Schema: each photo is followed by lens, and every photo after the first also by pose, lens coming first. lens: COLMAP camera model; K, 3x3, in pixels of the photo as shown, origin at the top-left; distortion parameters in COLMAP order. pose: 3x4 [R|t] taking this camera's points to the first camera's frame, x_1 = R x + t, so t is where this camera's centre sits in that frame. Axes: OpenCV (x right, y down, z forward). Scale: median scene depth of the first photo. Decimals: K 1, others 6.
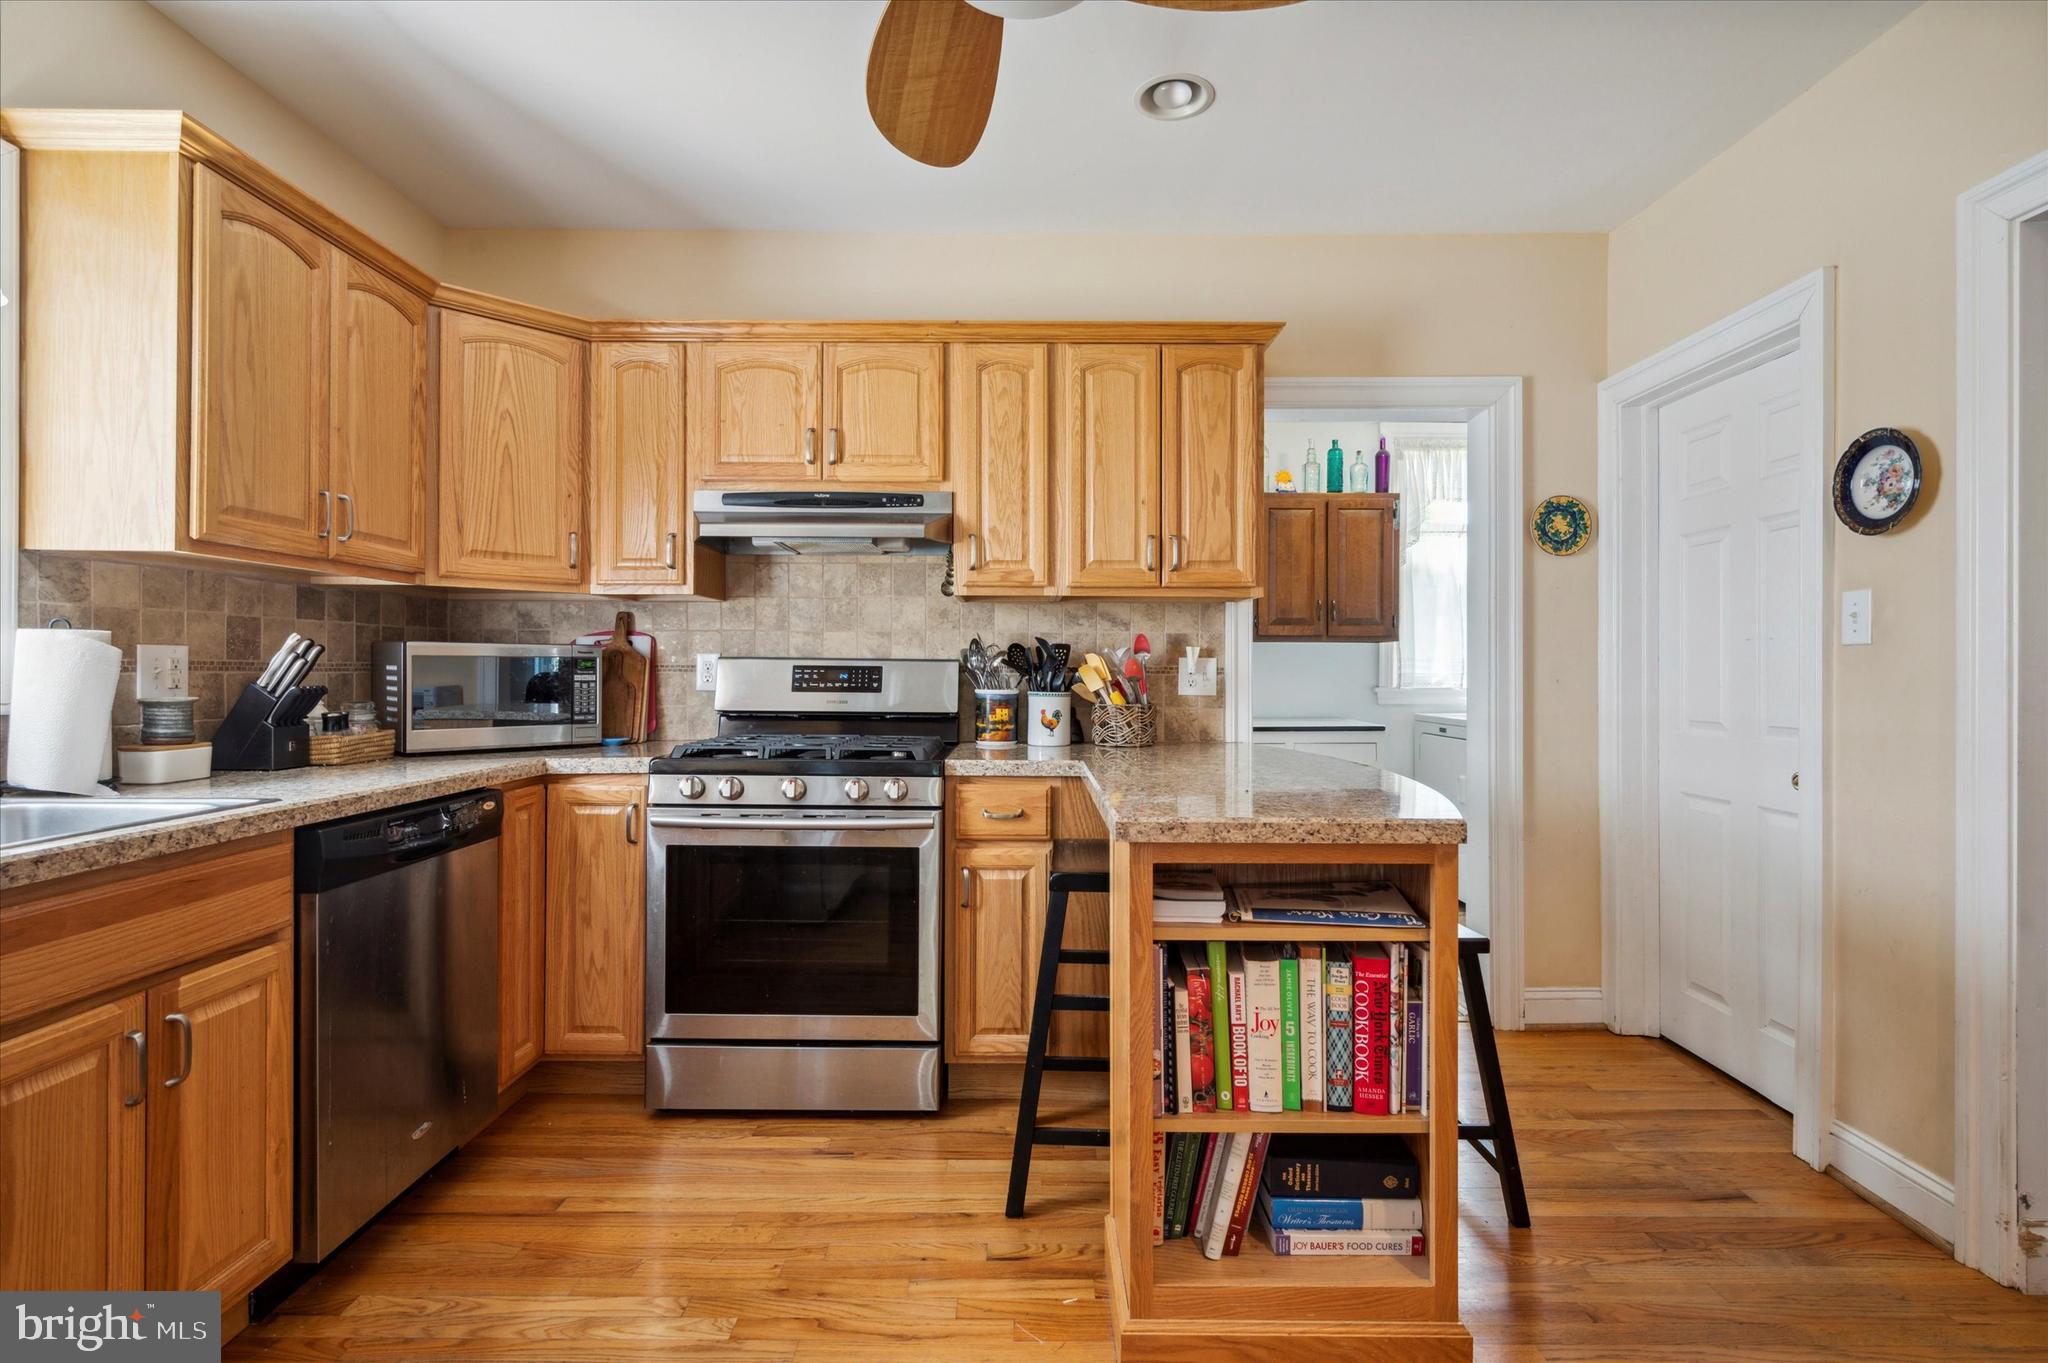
lens RADIAL K [[949.3, 0, 1031.7], [0, 949.3, 668.6], [0, 0, 1]] dist [-0.002020, -0.000433]
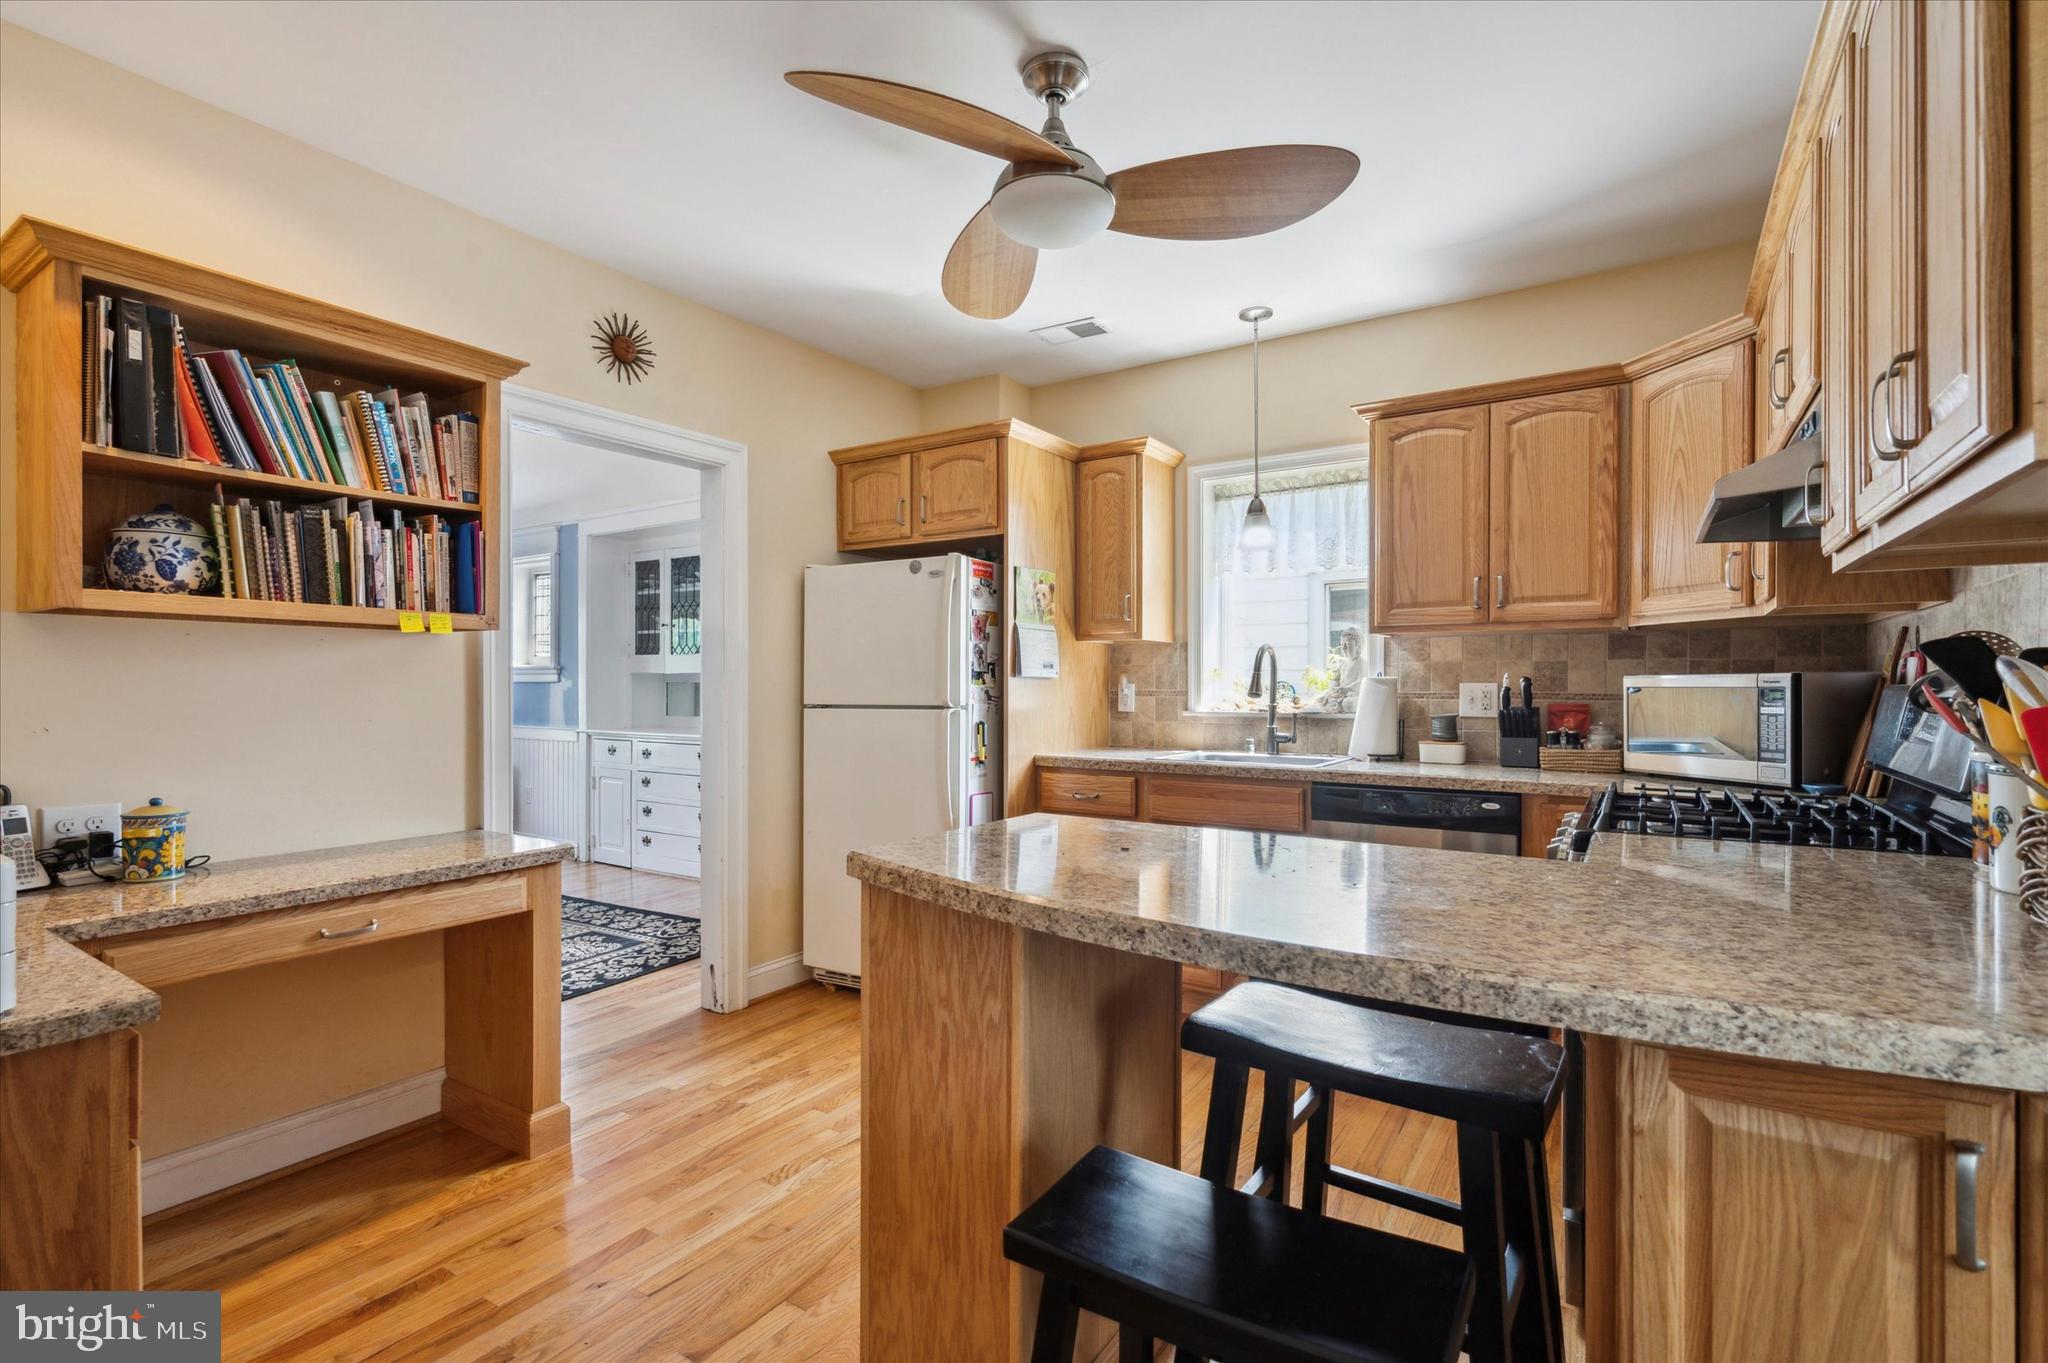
lens RADIAL K [[949.3, 0, 1032.7], [0, 949.3, 687.7], [0, 0, 1]] dist [-0.002020, -0.000433]
pose [[-0.541229, -0.003392, -0.840868, 0.834539], [-0.002654, 0.999994, -0.002325, -0.010155], [0.840871, 0.000973, -0.541235, 1.171460]]
